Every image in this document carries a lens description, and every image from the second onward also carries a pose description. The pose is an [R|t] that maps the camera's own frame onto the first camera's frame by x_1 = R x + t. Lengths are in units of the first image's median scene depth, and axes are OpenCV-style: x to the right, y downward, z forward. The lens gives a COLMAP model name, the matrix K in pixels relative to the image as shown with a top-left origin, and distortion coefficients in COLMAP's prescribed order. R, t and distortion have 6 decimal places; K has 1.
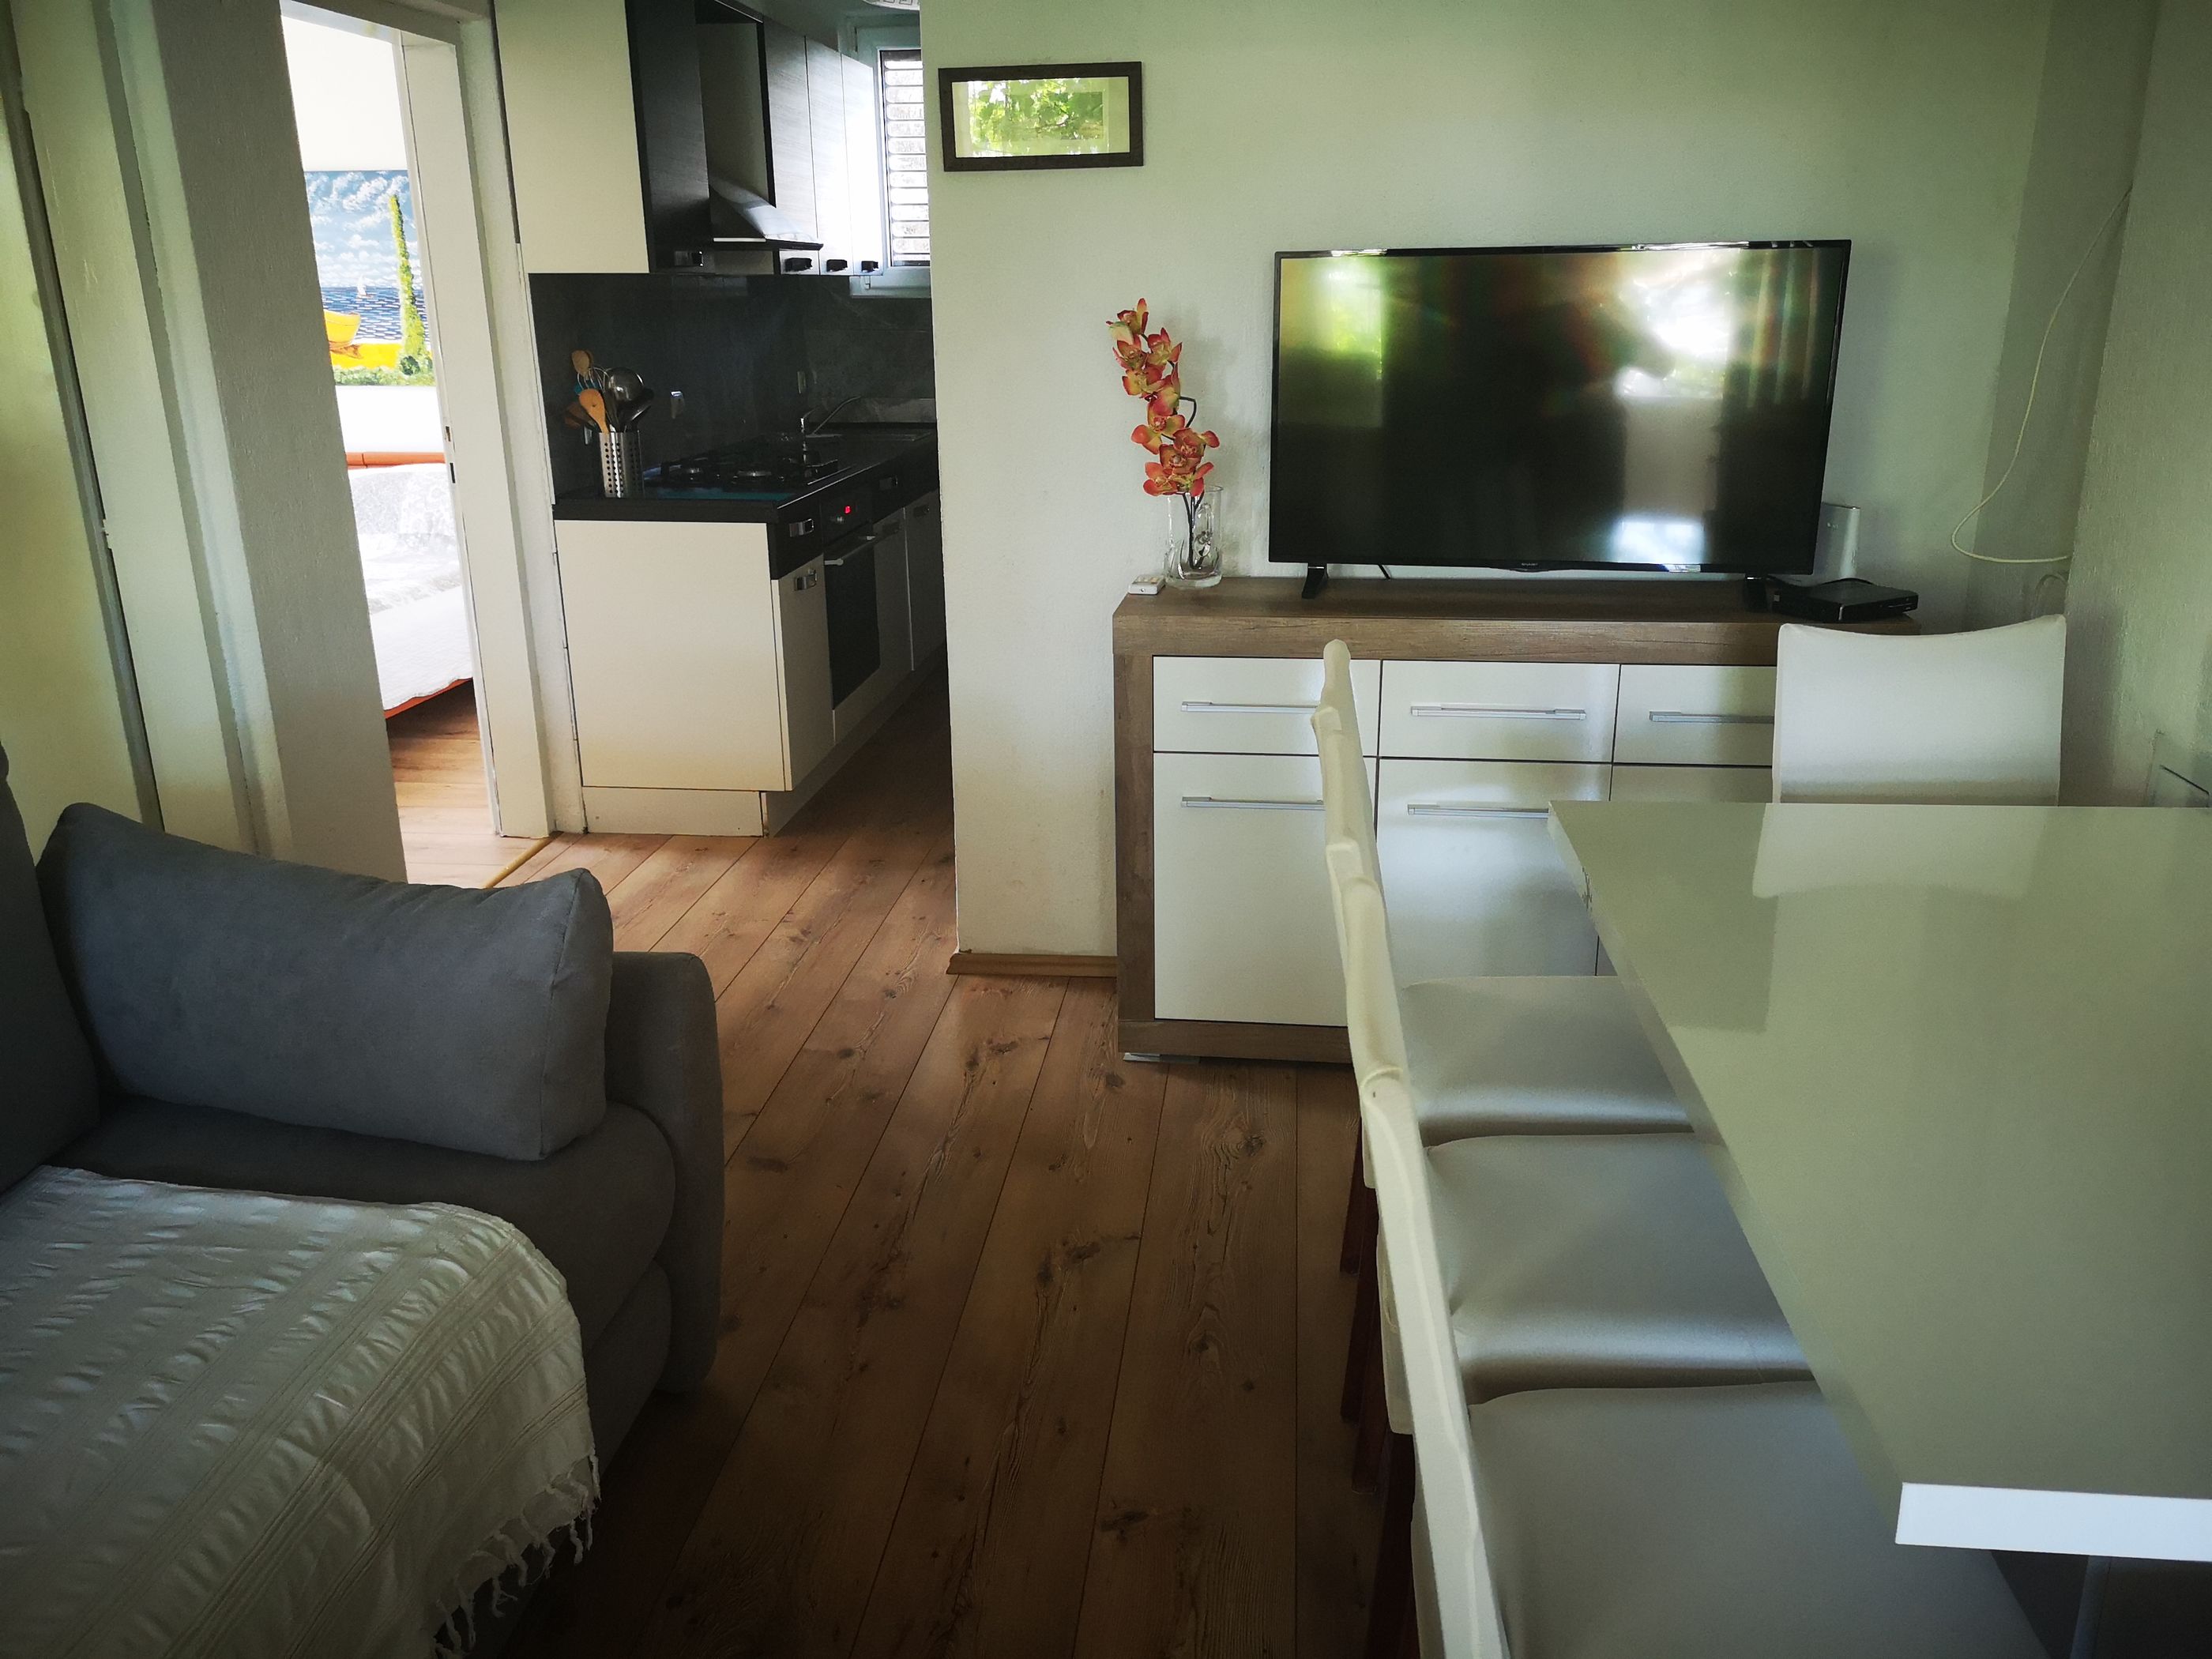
lens RADIAL K [[1699.3, 0, 1115.8], [0, 1699.3, 817.9], [0, 0, 1]] dist [0.065944, -0.085690]
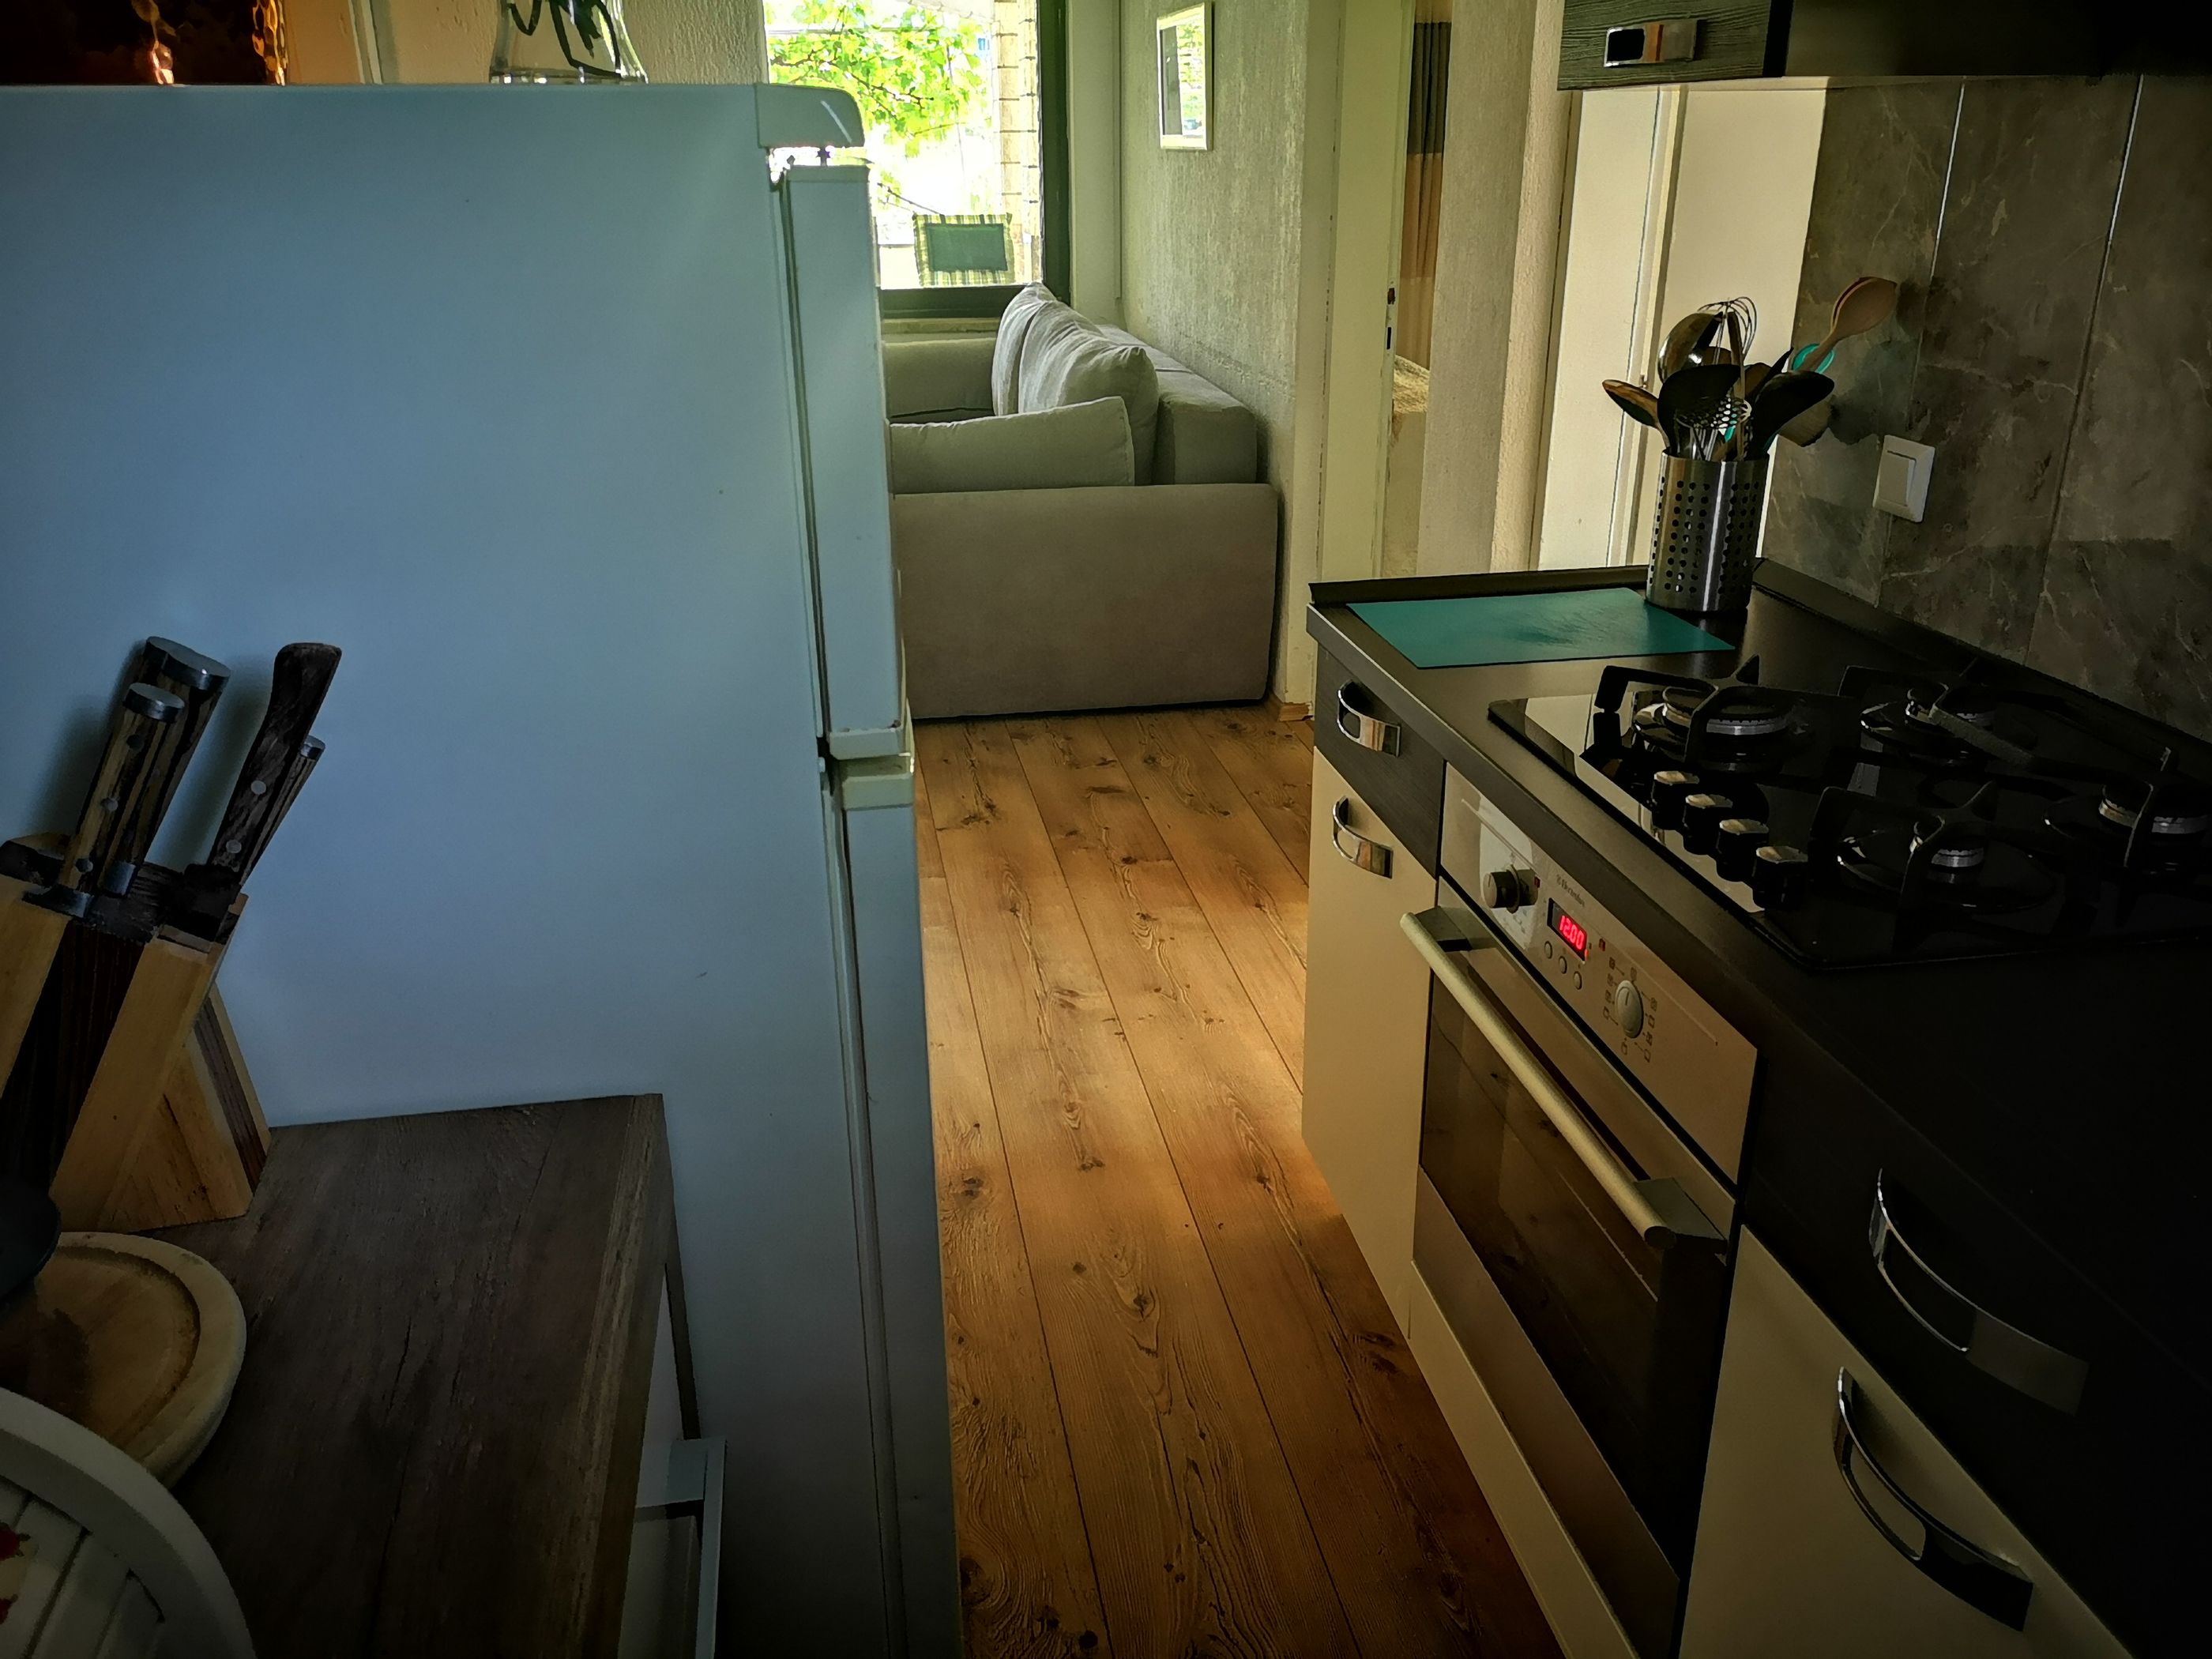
lens RADIAL K [[1699.3, 0, 1115.8], [0, 1699.3, 817.9], [0, 0, 1]] dist [0.065944, -0.085690]
pose [[-0.959695, 0.117015, -0.255524, -0.021249], [-0.071355, 0.777957, 0.624253, -0.578805], [0.271834, 0.617325, -0.738252, 1.843756]]
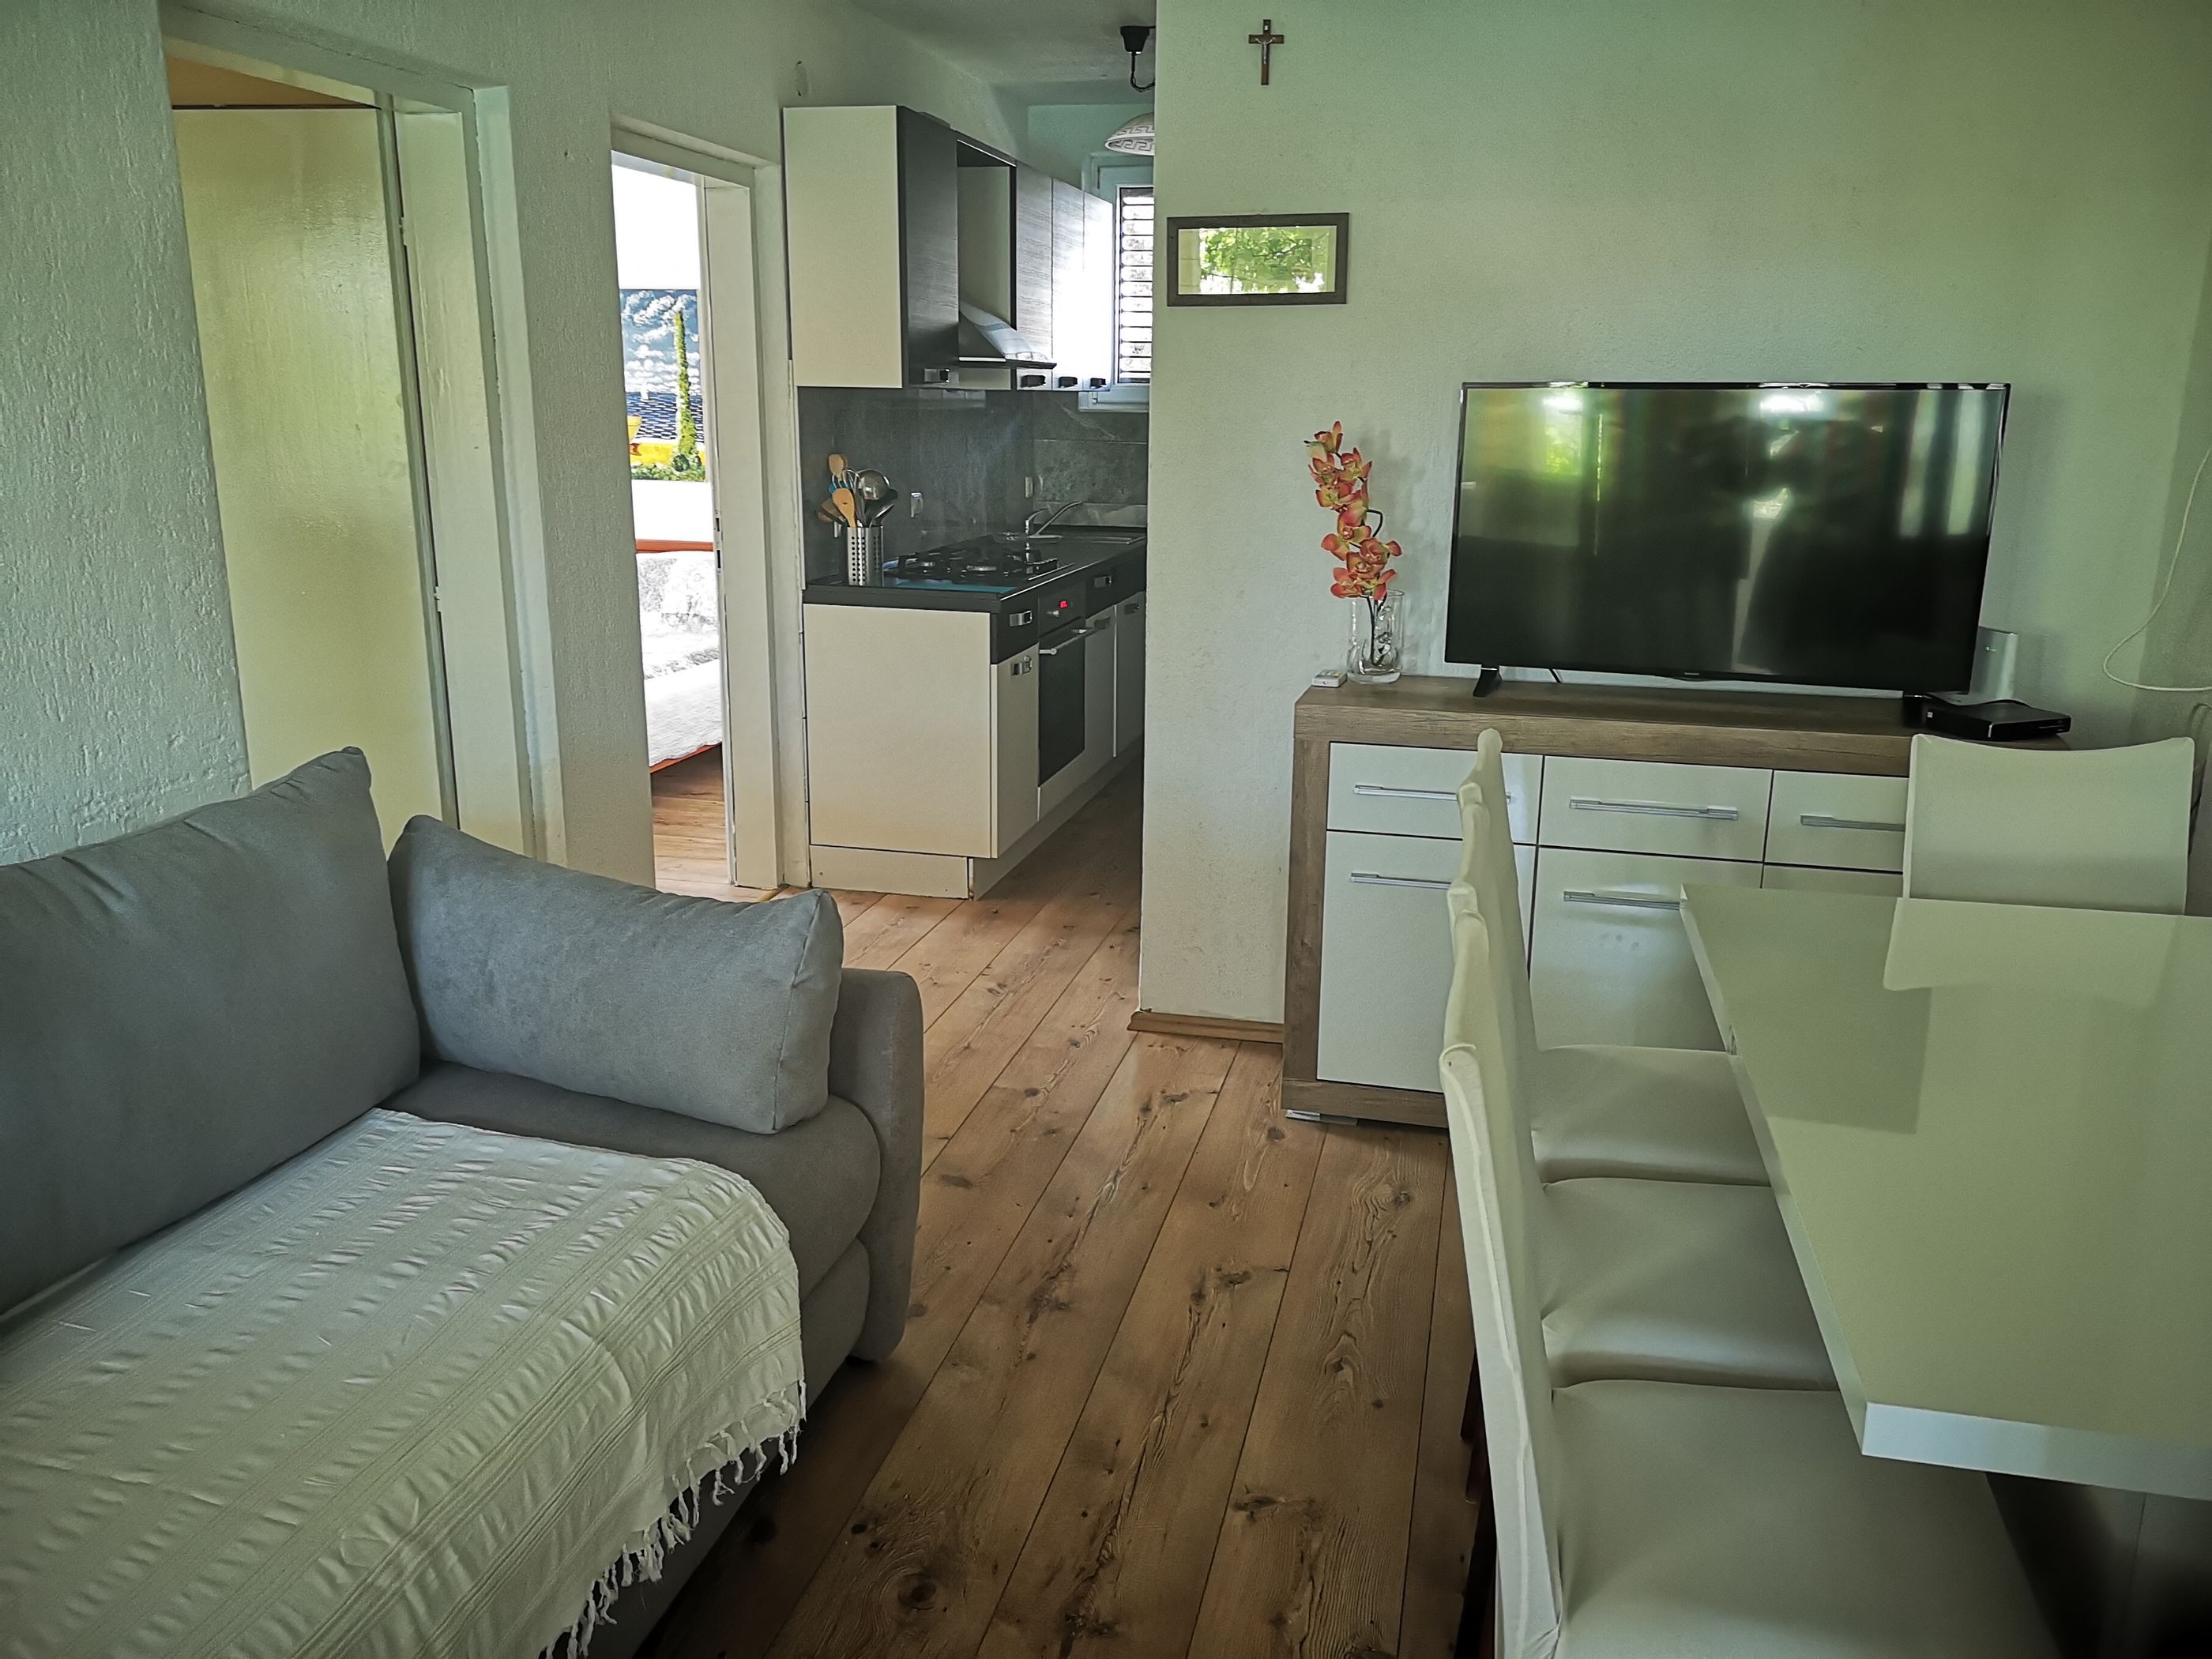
lens RADIAL K [[1699.3, 0, 1115.8], [0, 1699.3, 817.9], [0, 0, 1]] dist [0.065944, -0.085690]
pose [[0.991729, 0.051384, -0.117618, 0.015233], [-0.058432, 0.996647, -0.057277, 0.022638], [0.114280, 0.063676, 0.991406, -0.091596]]
